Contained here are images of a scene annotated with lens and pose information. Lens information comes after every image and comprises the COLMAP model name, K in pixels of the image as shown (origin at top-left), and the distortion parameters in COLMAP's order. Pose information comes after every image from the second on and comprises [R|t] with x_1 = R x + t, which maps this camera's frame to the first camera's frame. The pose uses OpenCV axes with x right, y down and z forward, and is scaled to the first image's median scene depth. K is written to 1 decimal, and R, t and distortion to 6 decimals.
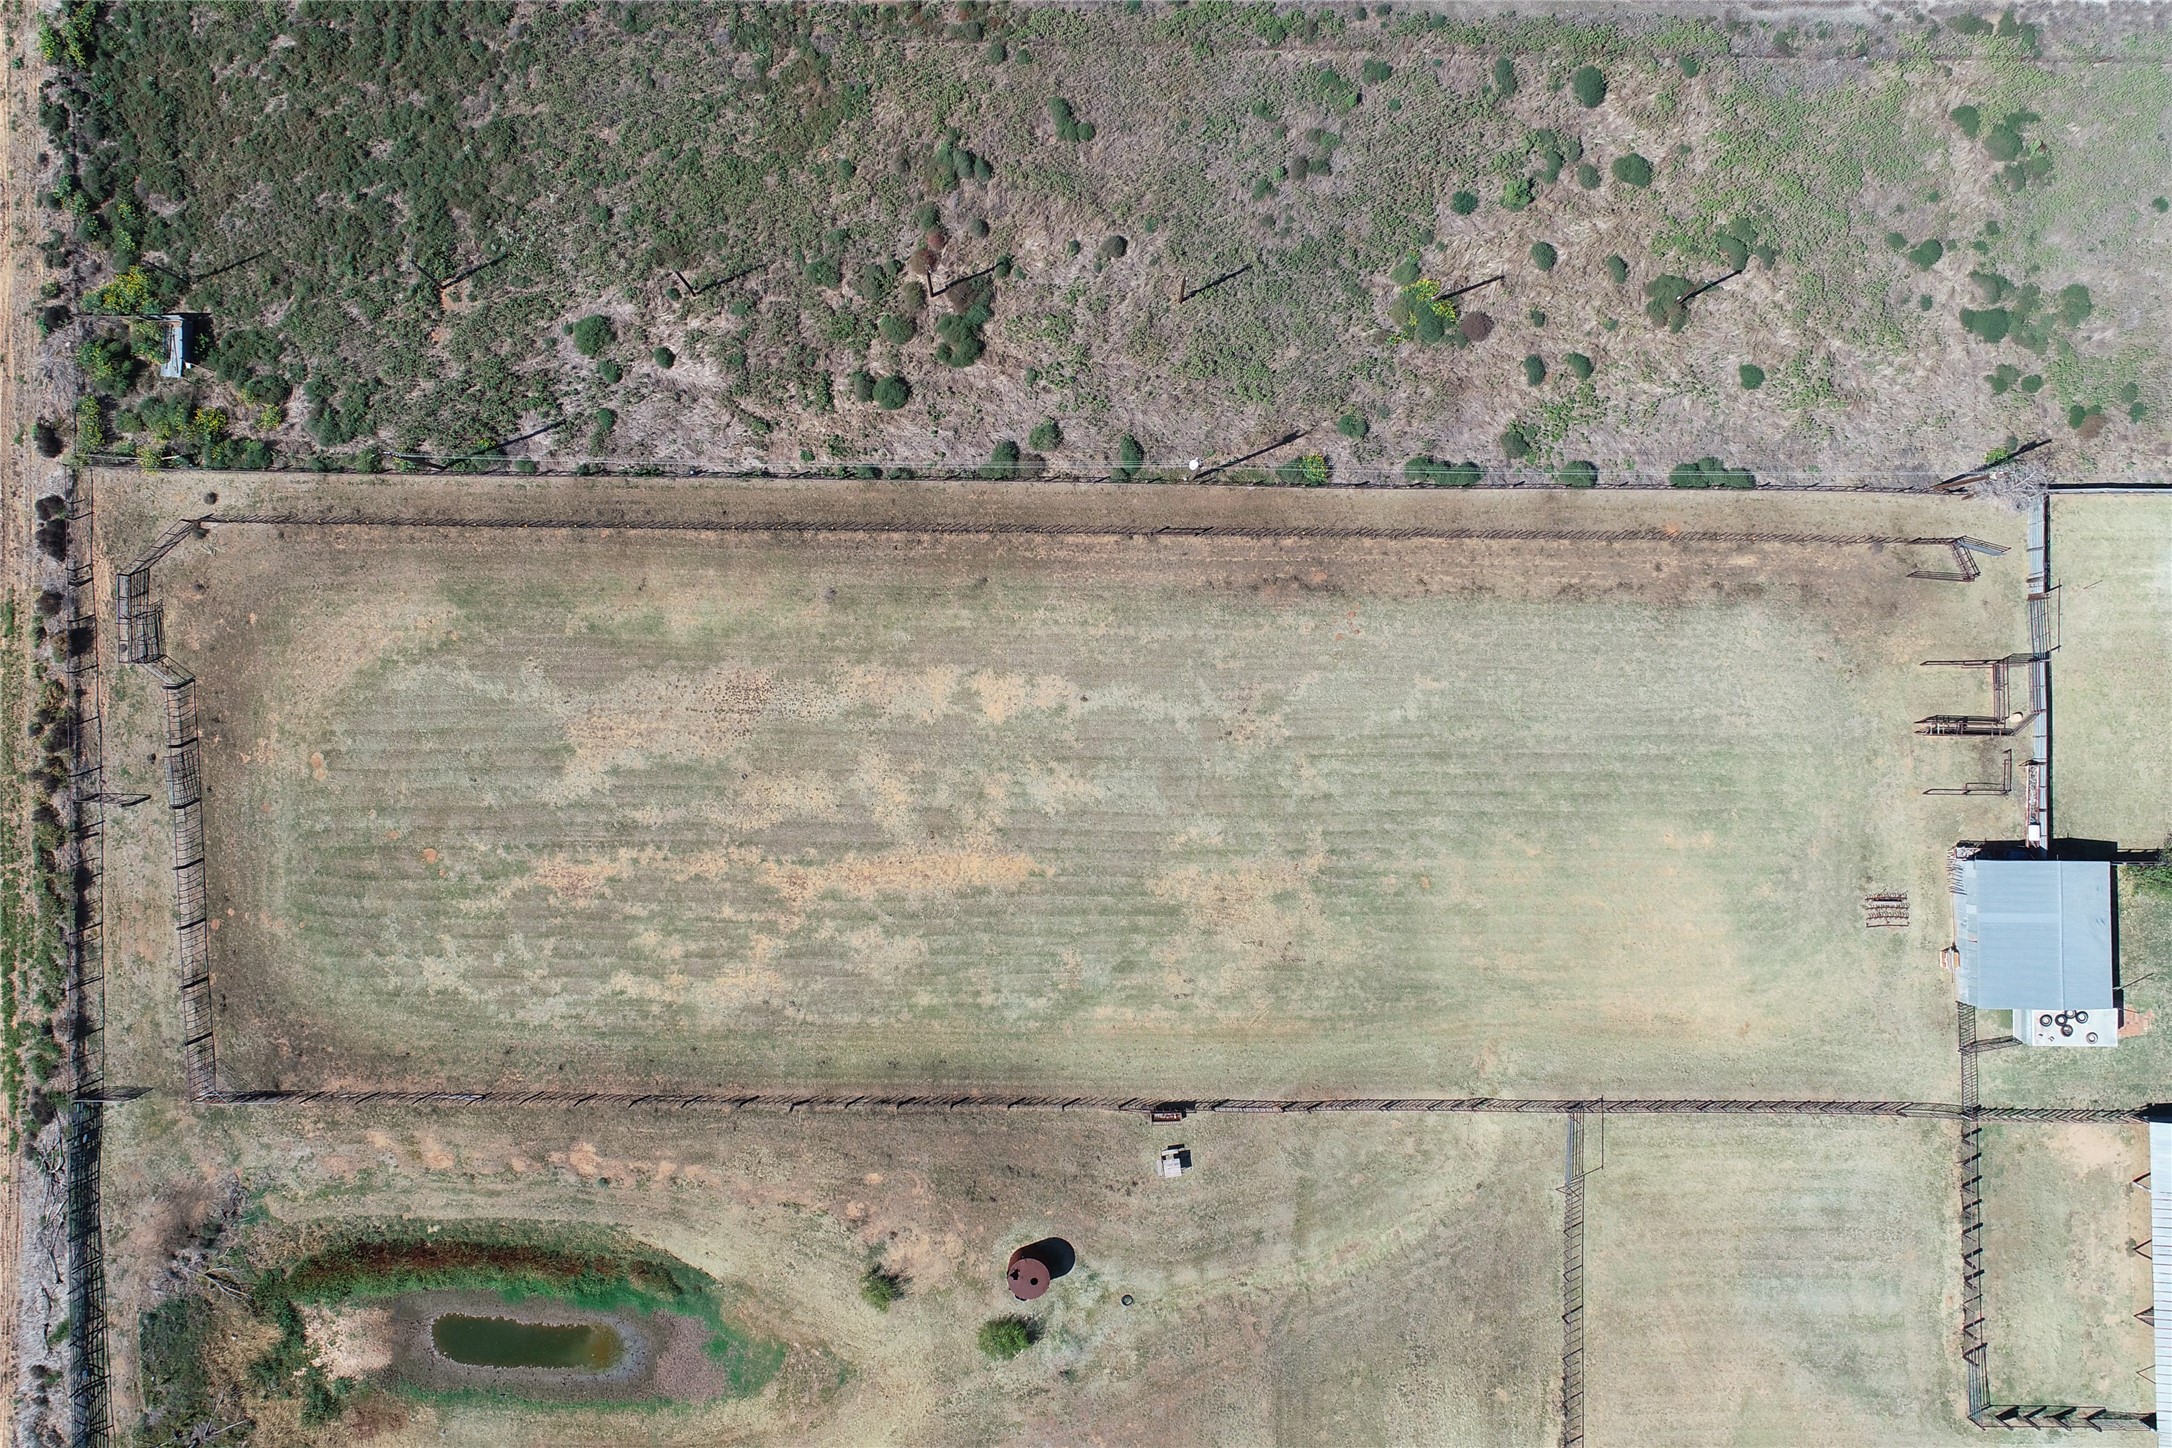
lens RADIAL K [[1659.9, 0, 1086.0], [0, 1659.9, 724.0], [0, 0, 1]] dist [0.009127, -0.004251]
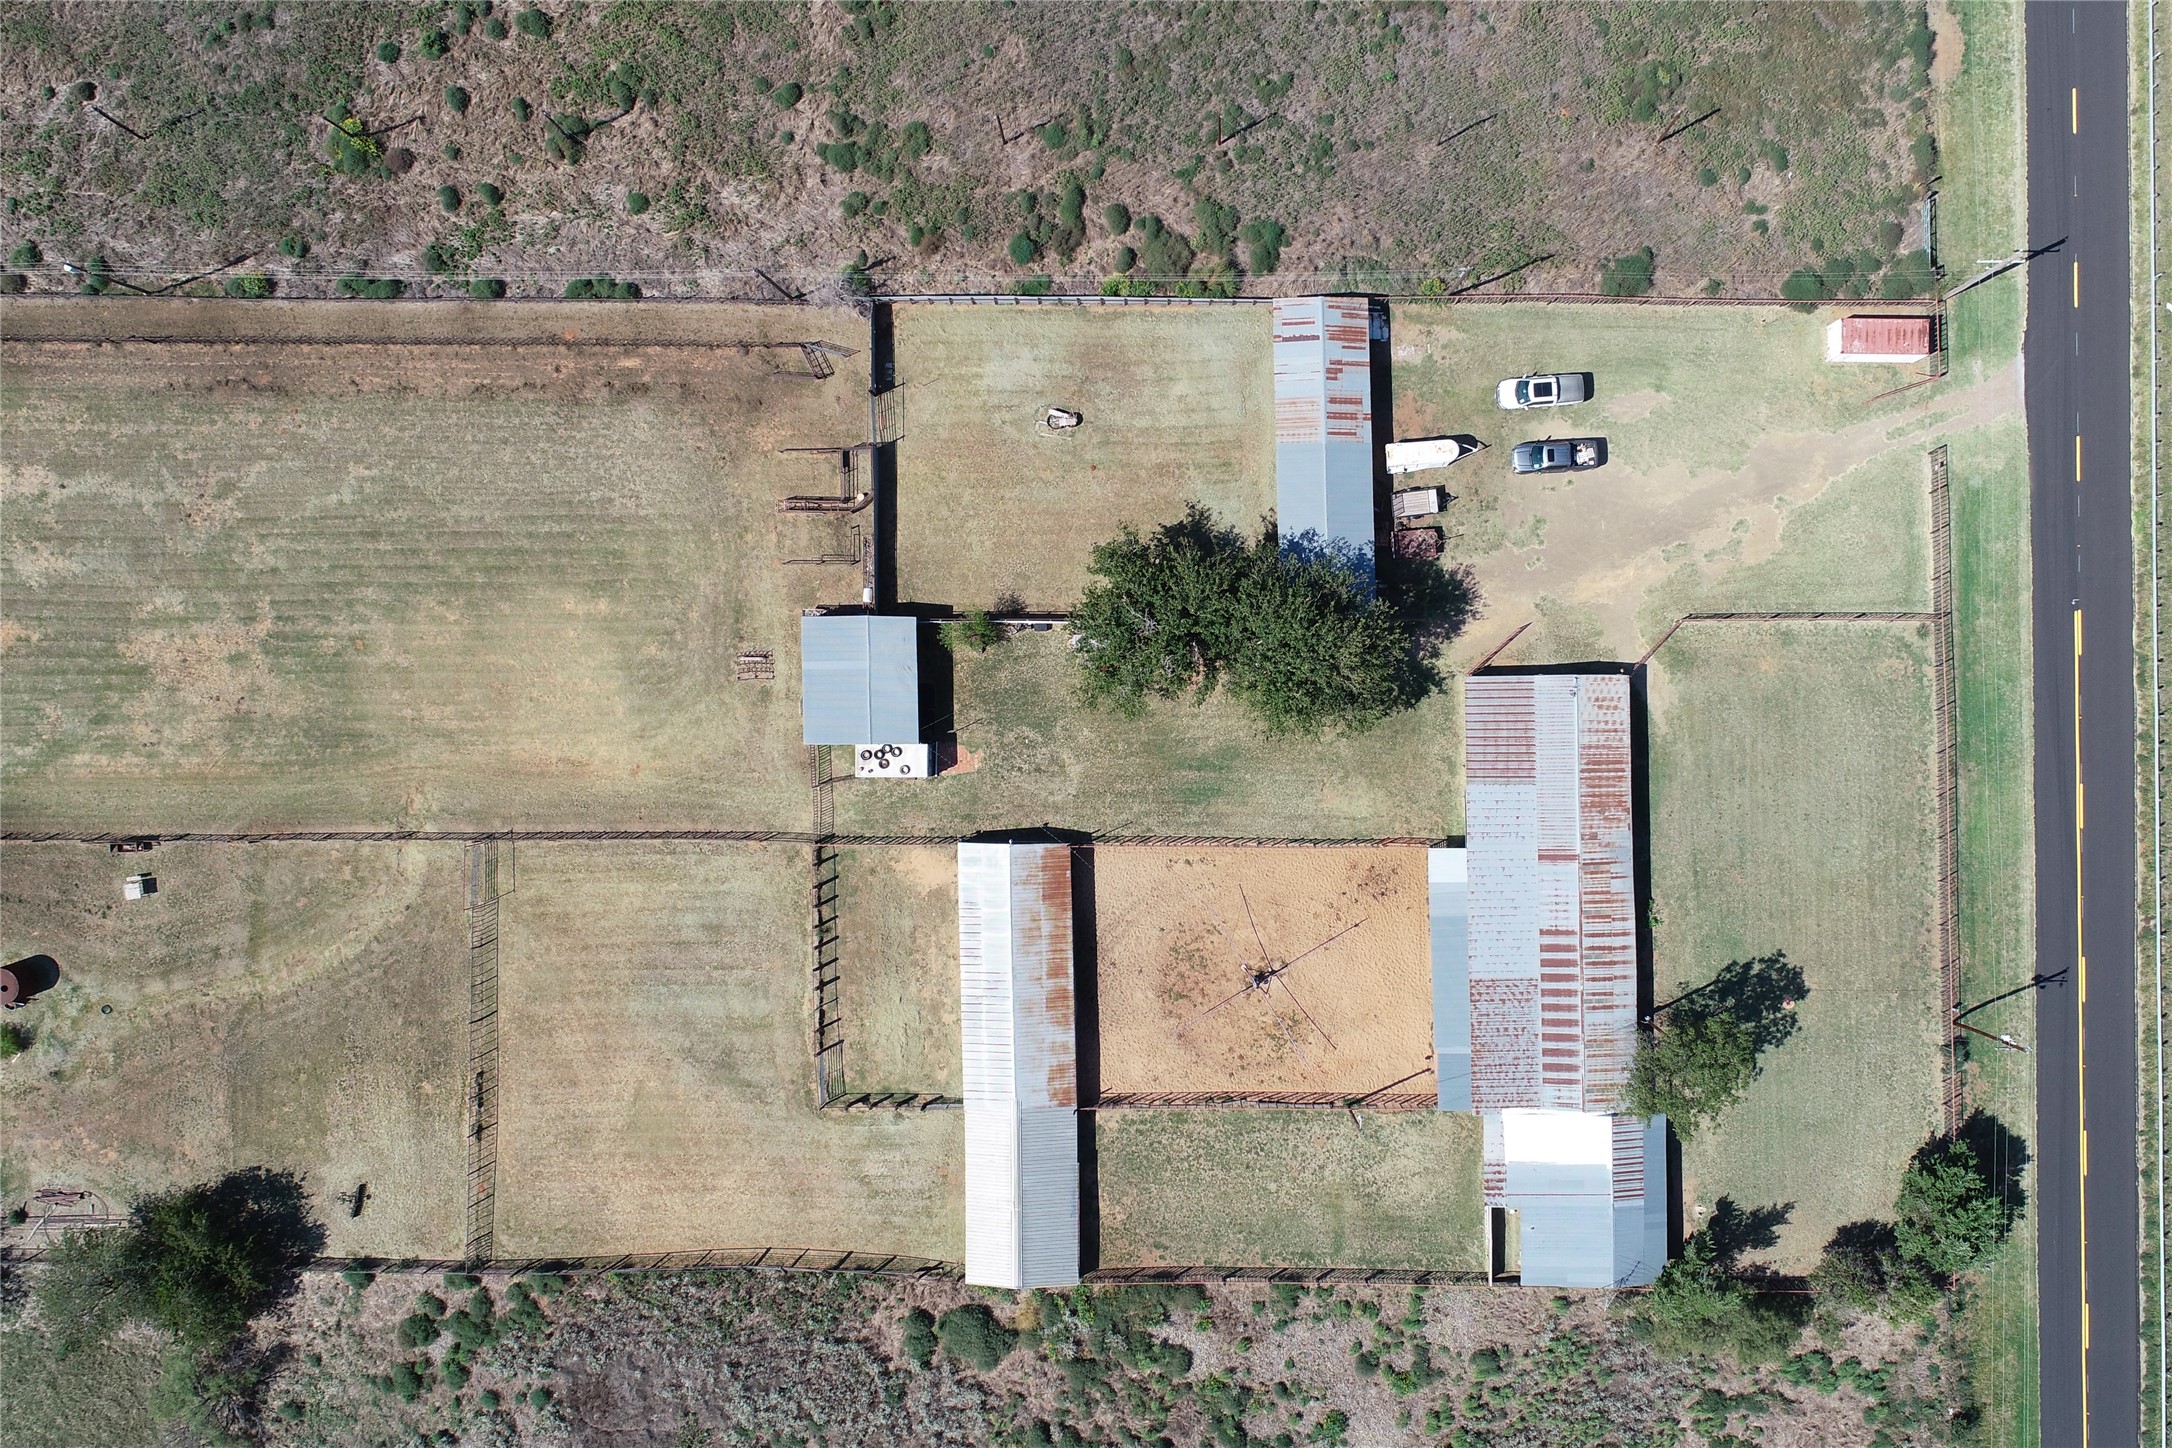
lens RADIAL K [[1659.9, 0, 1086.0], [0, 1659.9, 724.0], [0, 0, 1]] dist [0.009127, -0.004251]
pose [[0.999982, -0.004637, -0.003754, 0.711976], [0.004652, 0.999982, 0.003915, 0.148392], [0.003736, -0.003932, 0.999985, -0.150521]]
